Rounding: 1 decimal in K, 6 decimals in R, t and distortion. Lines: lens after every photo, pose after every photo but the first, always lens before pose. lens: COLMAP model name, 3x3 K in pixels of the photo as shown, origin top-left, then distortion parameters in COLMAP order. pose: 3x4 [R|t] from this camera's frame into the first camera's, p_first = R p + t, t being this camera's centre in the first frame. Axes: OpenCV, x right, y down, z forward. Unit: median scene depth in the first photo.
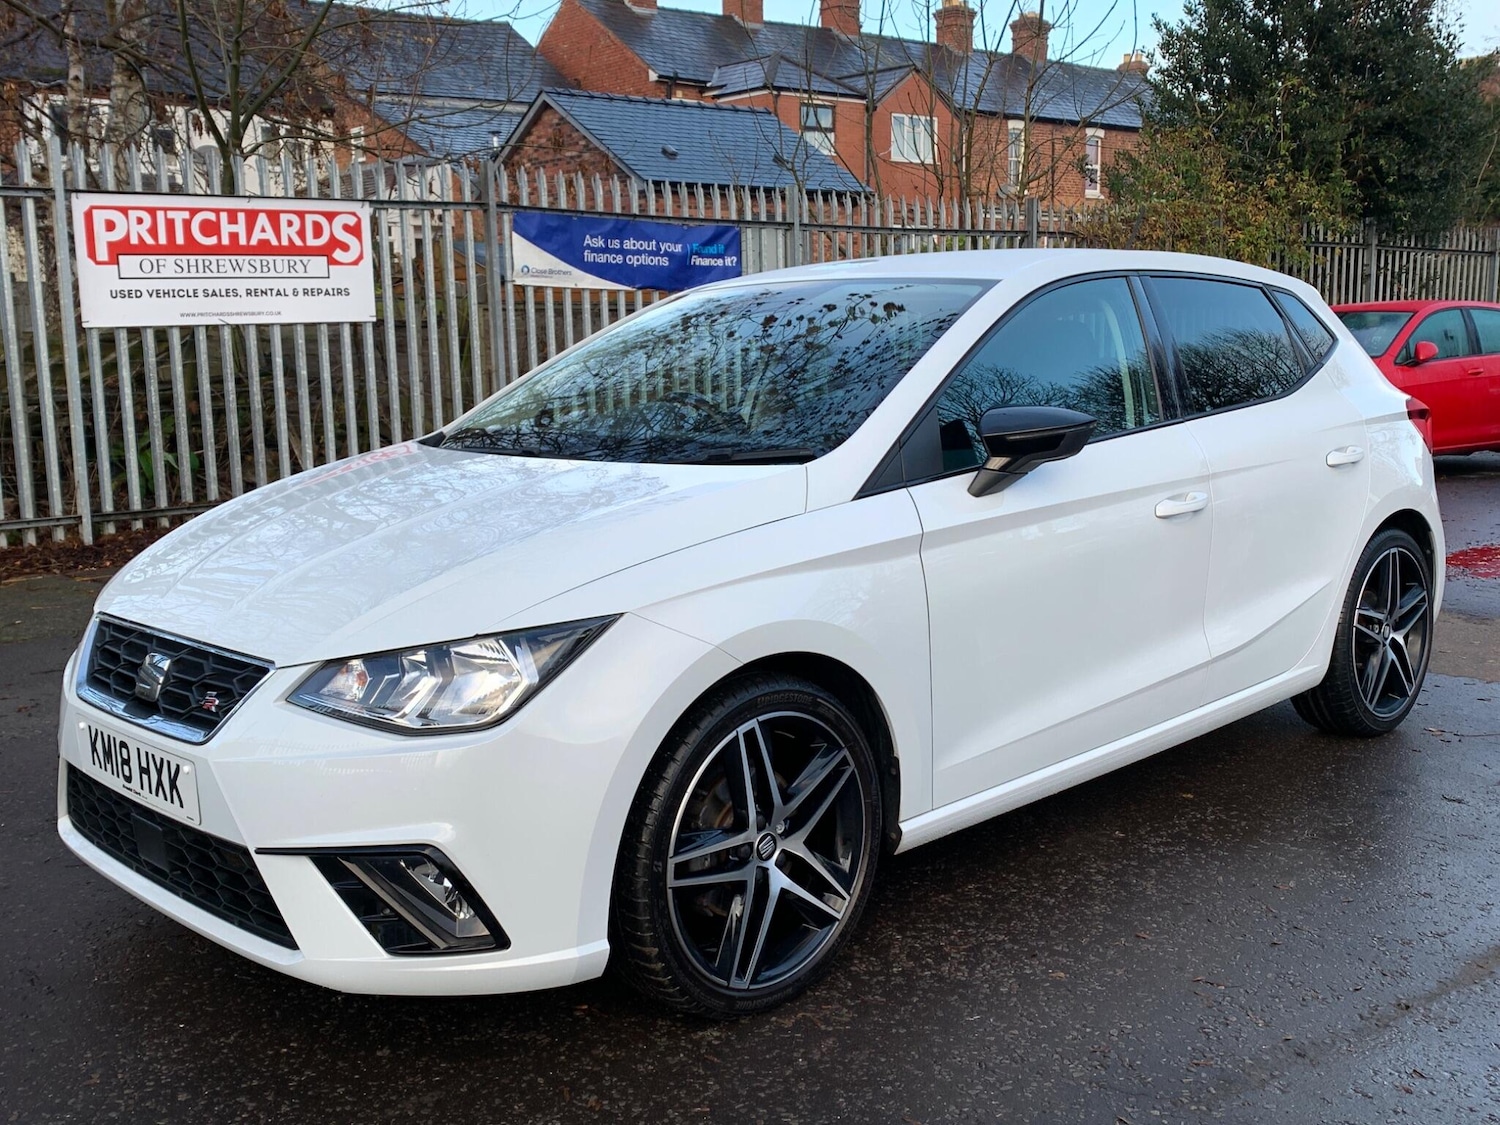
lens RADIAL K [[1529.4, 0, 775.4], [0, 1529.4, 537.7], [0, 0, 1]] dist [0.010278, 0.000000]
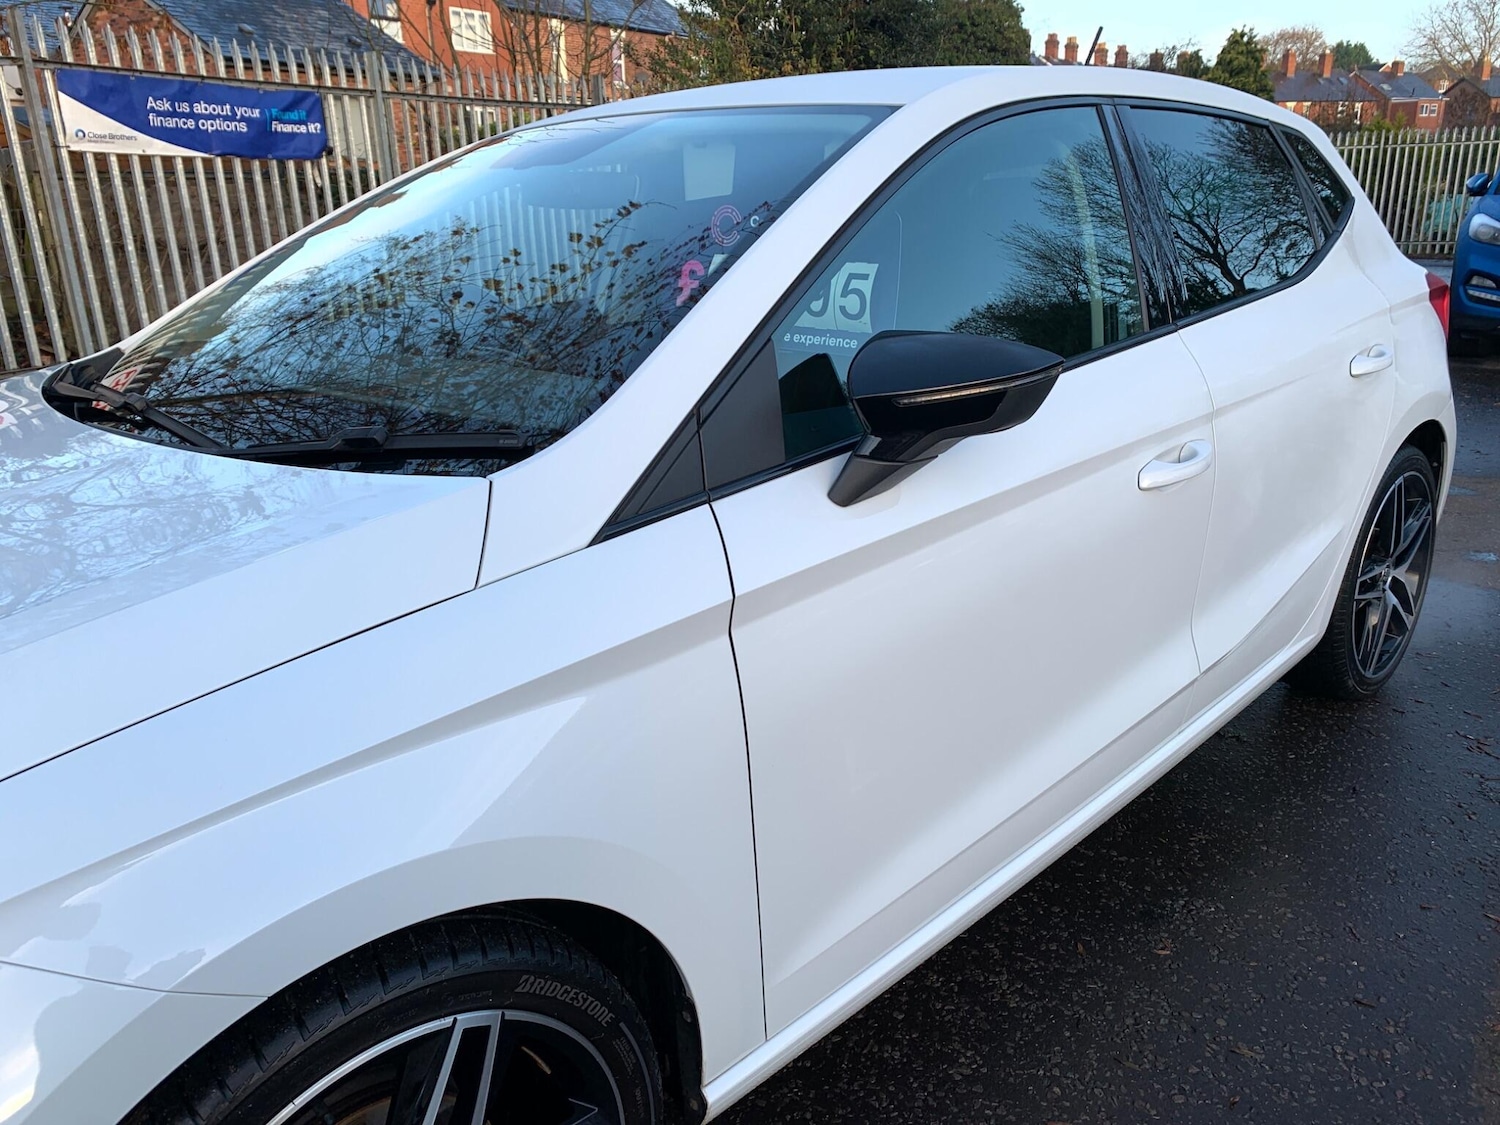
lens RADIAL K [[1136.8, 0, 761.6], [0, 1136.8, 555.0], [0, 0, 1]] dist [-0.010010, 0.014359]
pose [[0.948150, -0.101693, 0.301114, -0.002879], [0.049087, 0.982917, 0.177385, -0.022457], [-0.314009, -0.153407, 0.936944, 0.163173]]
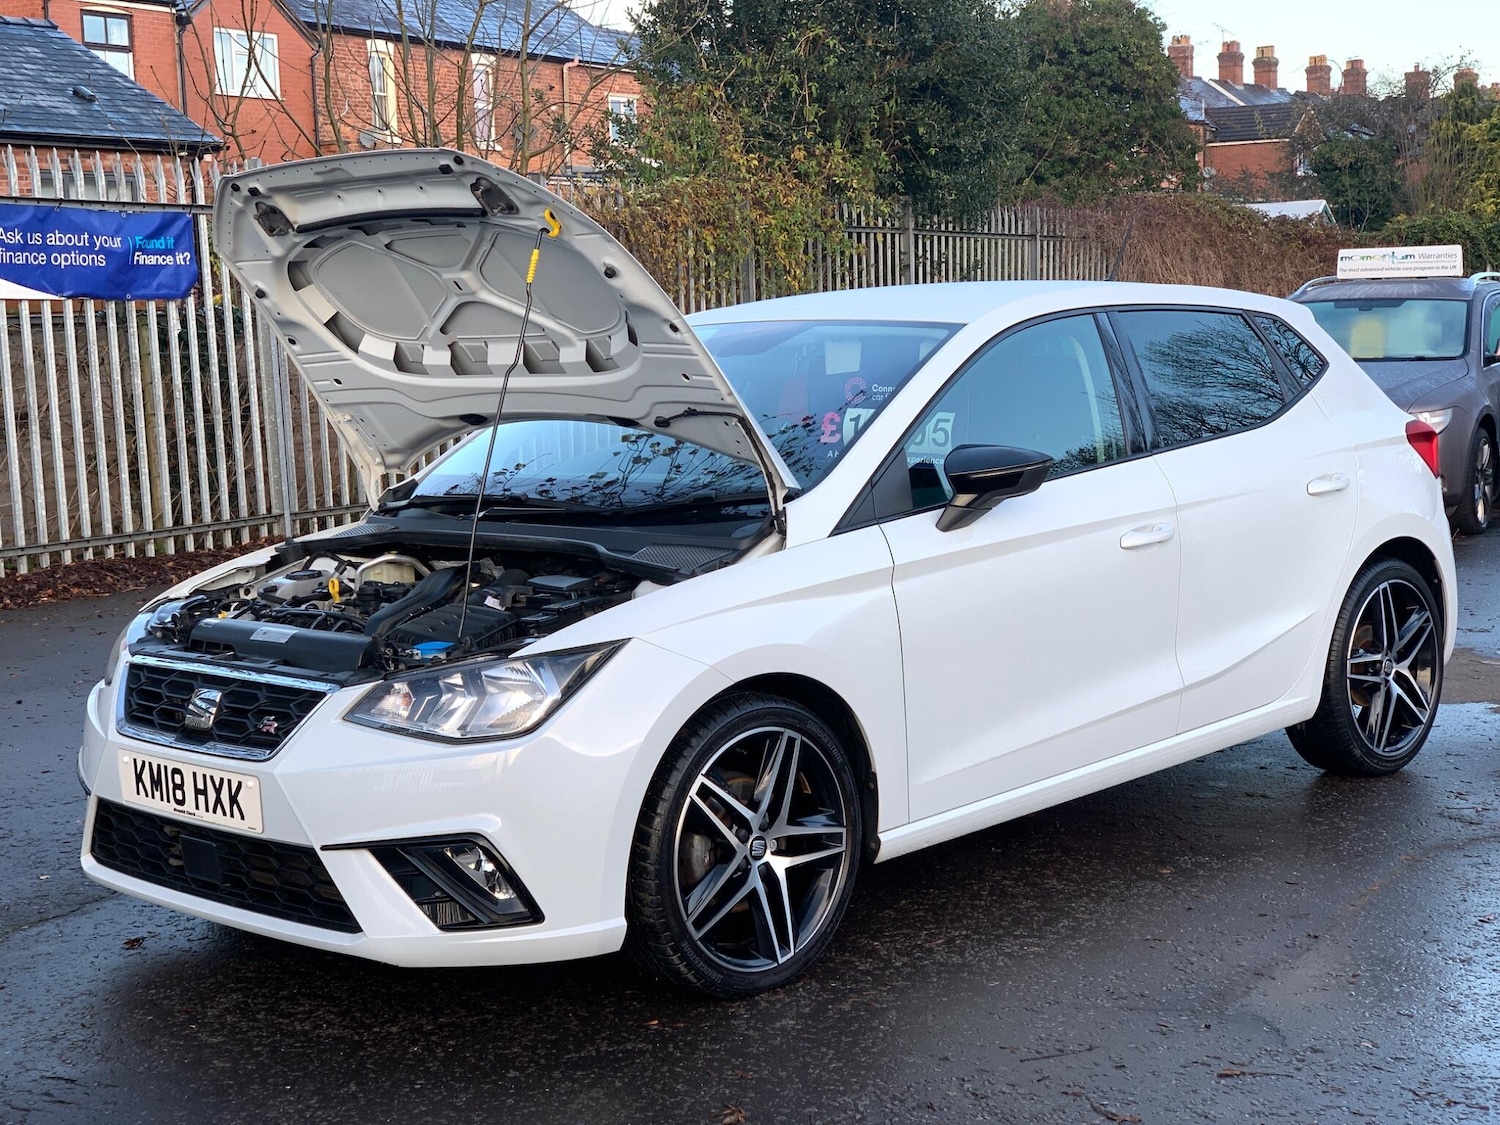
lens RADIAL K [[2186.8, 0, 757.7], [0, 2186.8, 548.5], [0, 0, 1]] dist [0.039573, 0.000000]
pose [[0.941886, -0.048699, 0.332383, -0.133857], [0.059597, 0.997965, -0.022667, 0.003660], [-0.330603, 0.041159, 0.942872, -0.116967]]
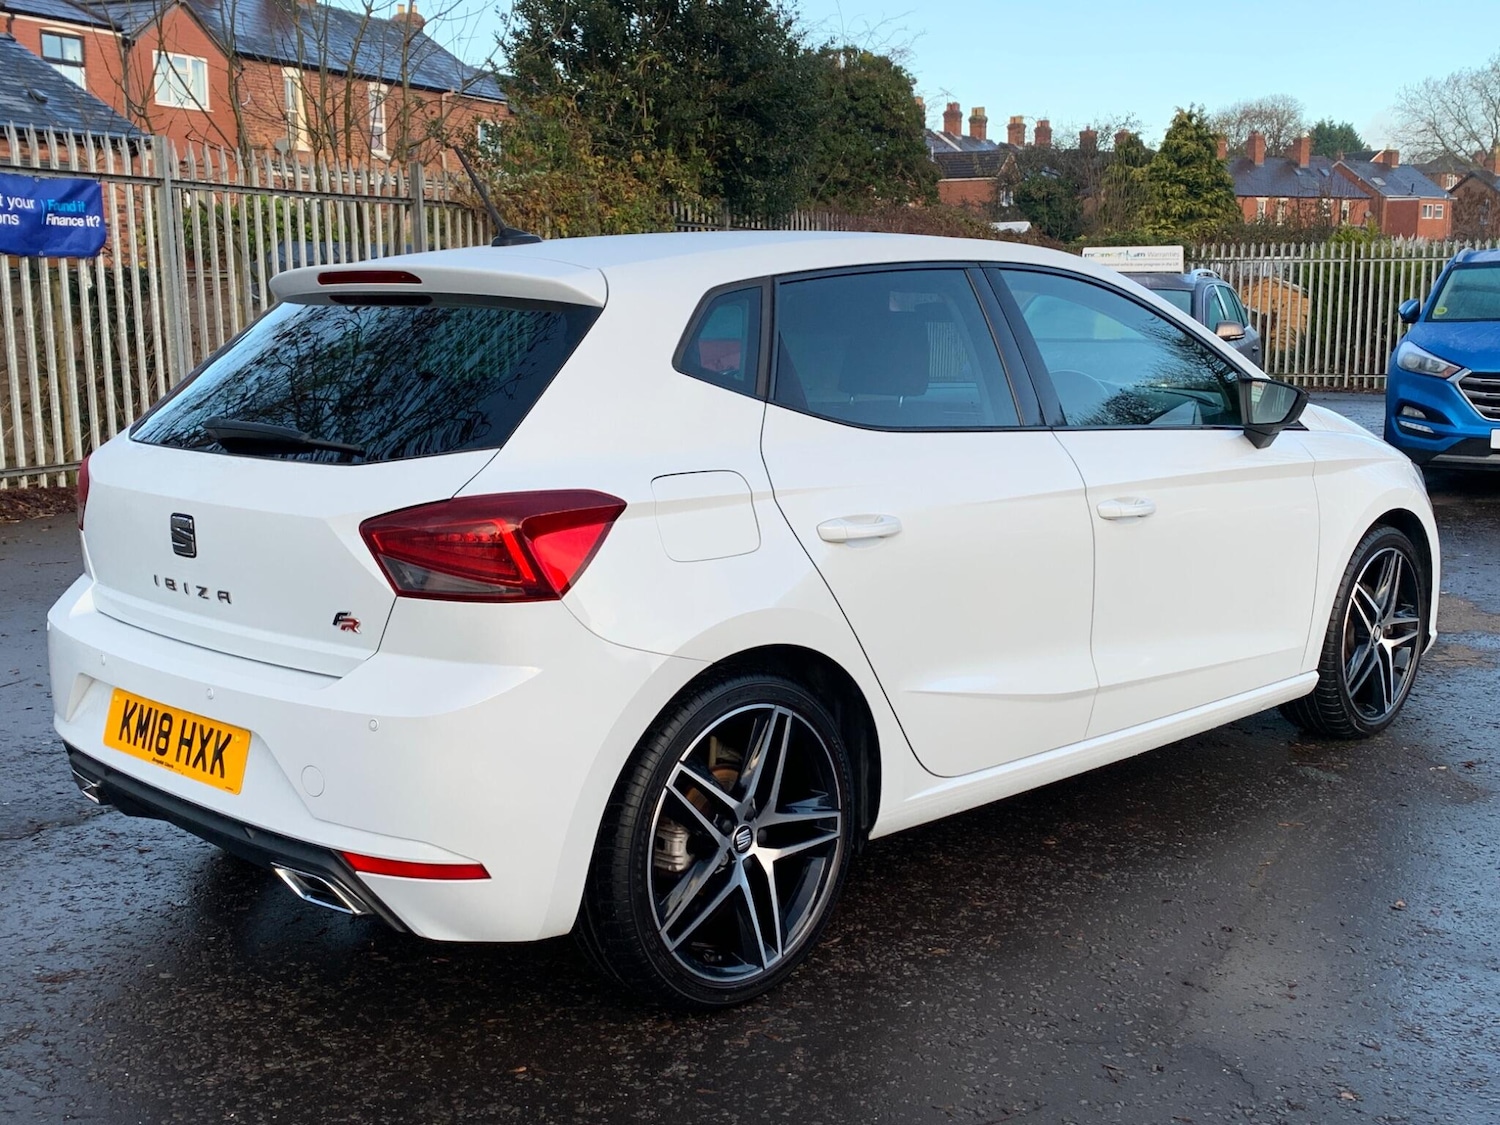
lens RADIAL K [[1647.2, 0, 765.1], [0, 1647.2, 541.6], [0, 0, 1]] dist [0.013565, 0.000000]
pose [[0.902312, -0.051376, 0.428011, -0.097491], [0.047079, 0.998678, 0.020625, -0.005151], [-0.428505, 0.001541, 0.903538, 0.011086]]
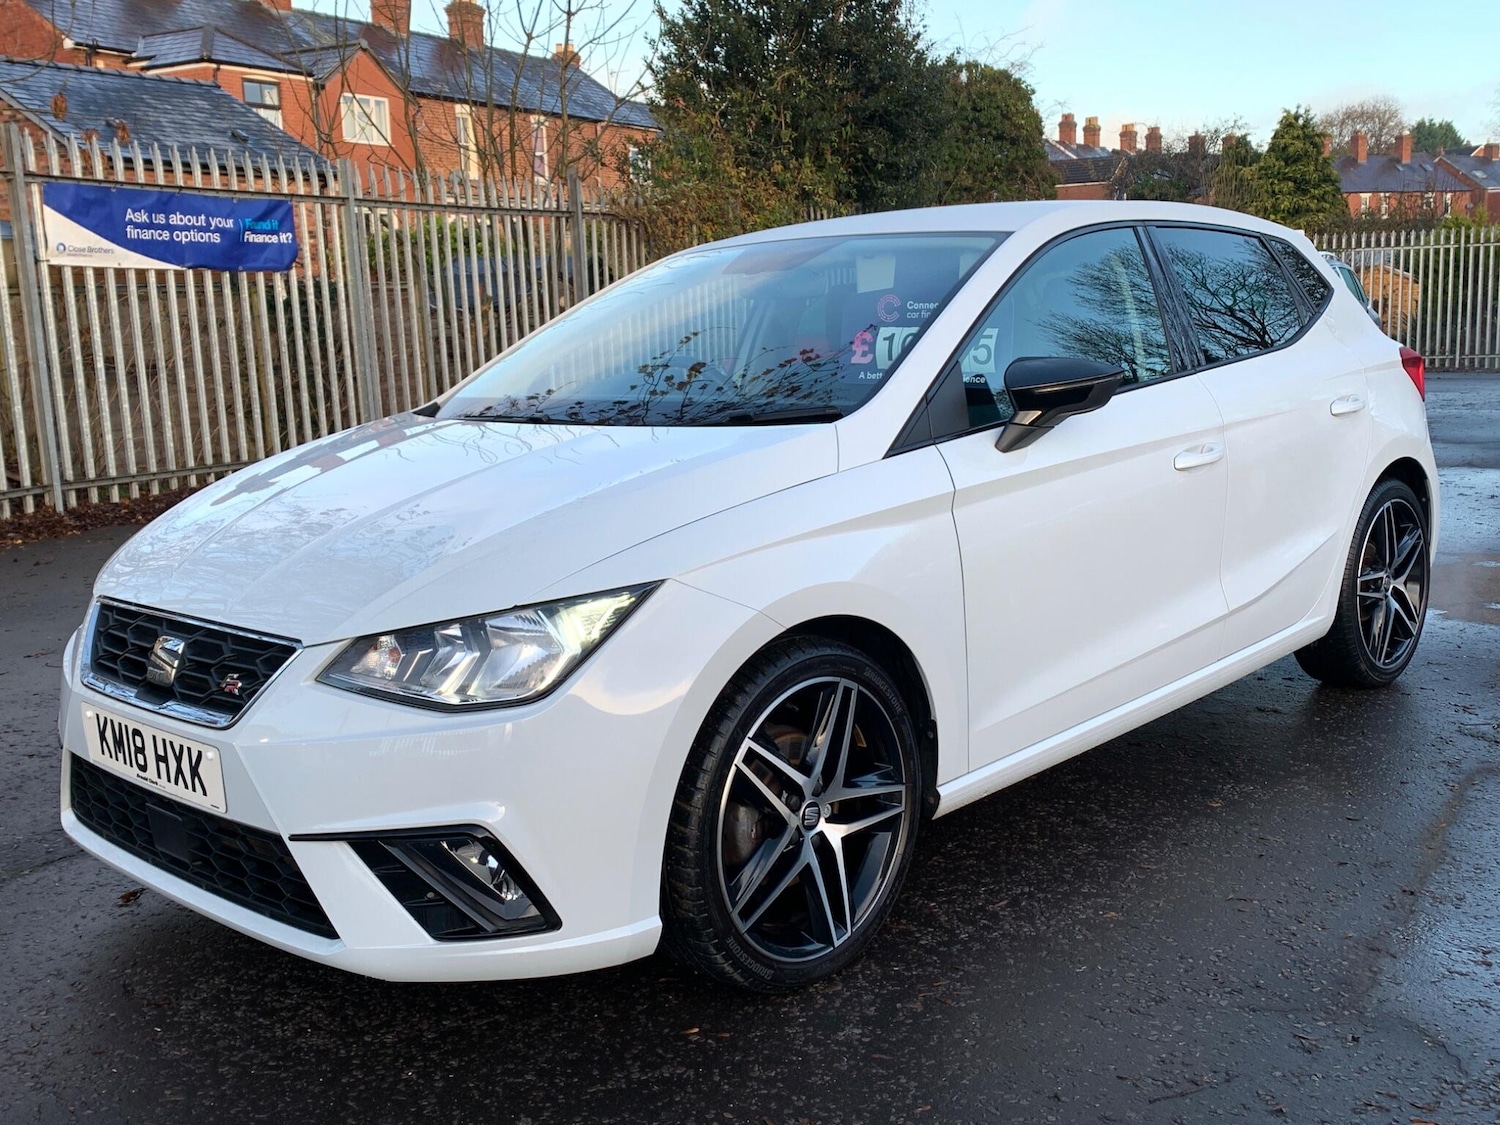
lens RADIAL K [[1514.8, 0, 762.1], [0, 1514.8, 537.2], [0, 0, 1]] dist [0.000924, 0.000000]
pose [[0.935740, -0.067530, 0.346164, -0.092531], [0.064044, 0.997715, 0.021513, -0.000558], [-0.346826, 0.002039, 0.937927, 0.033993]]
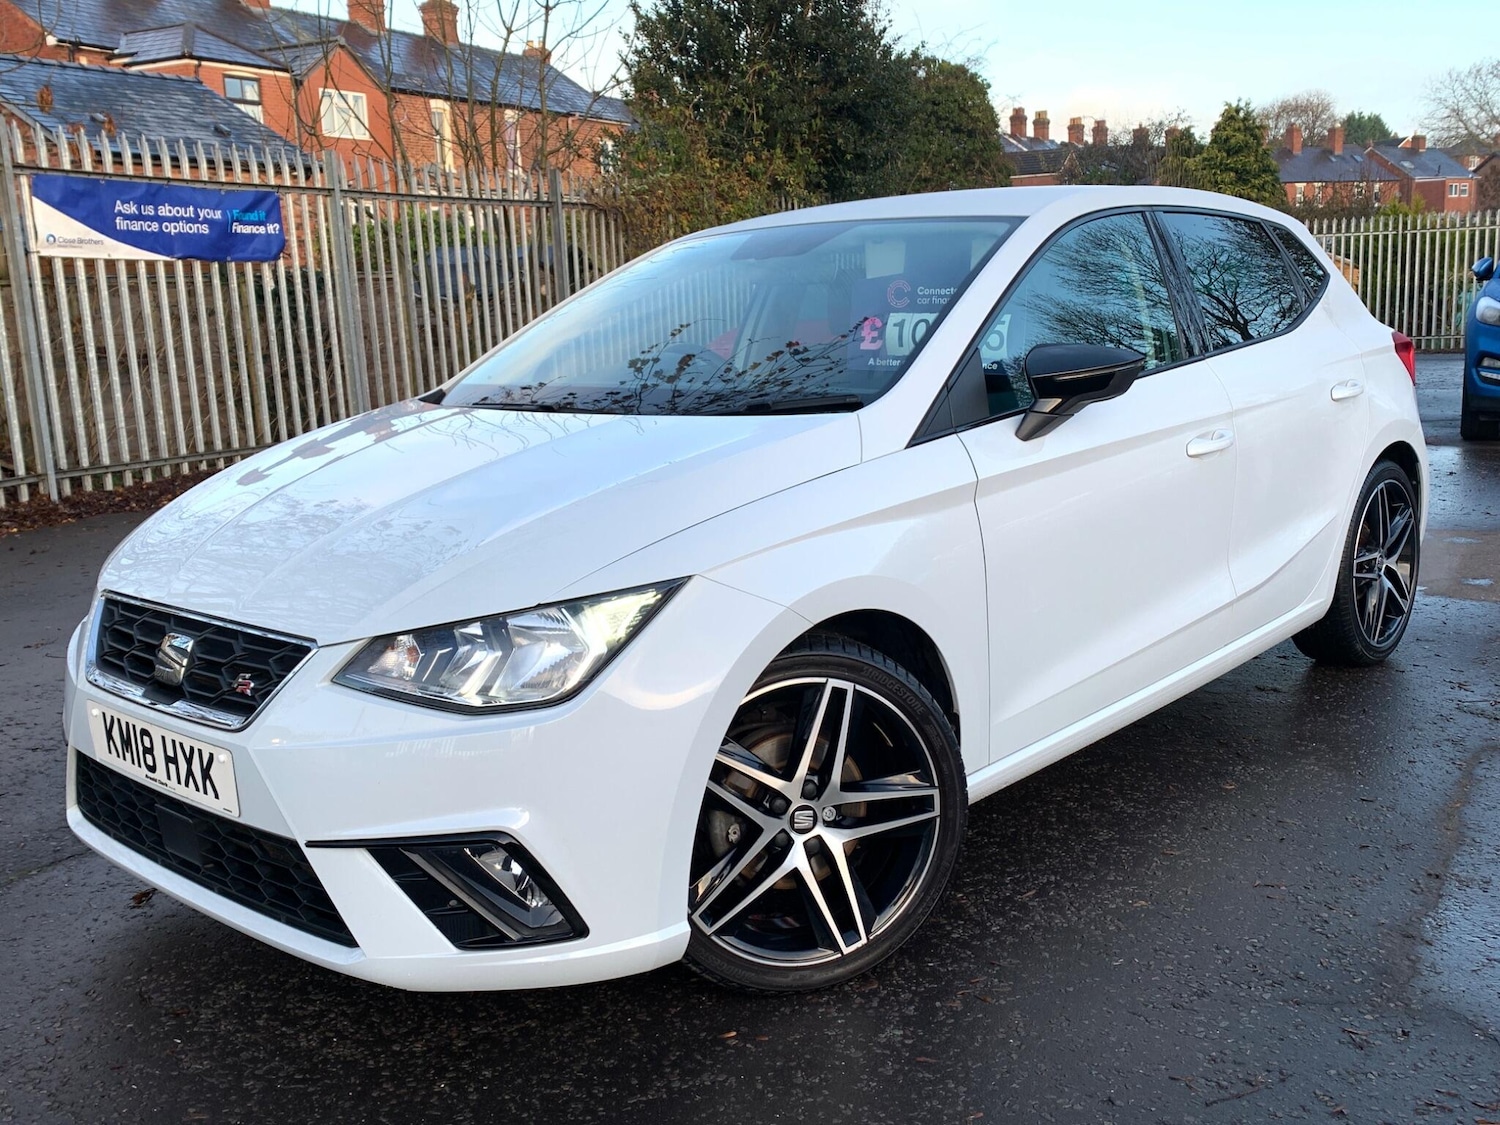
lens RADIAL K [[1446.4, 0, 763.9], [0, 1446.4, 540.4], [0, 0, 1]] dist [-0.000115, 0.000000]
pose [[0.926484, -0.082553, 0.367167, -0.095816], [0.072663, 0.996526, 0.040705, -0.002904], [-0.369251, -0.011033, 0.929264, 0.051902]]
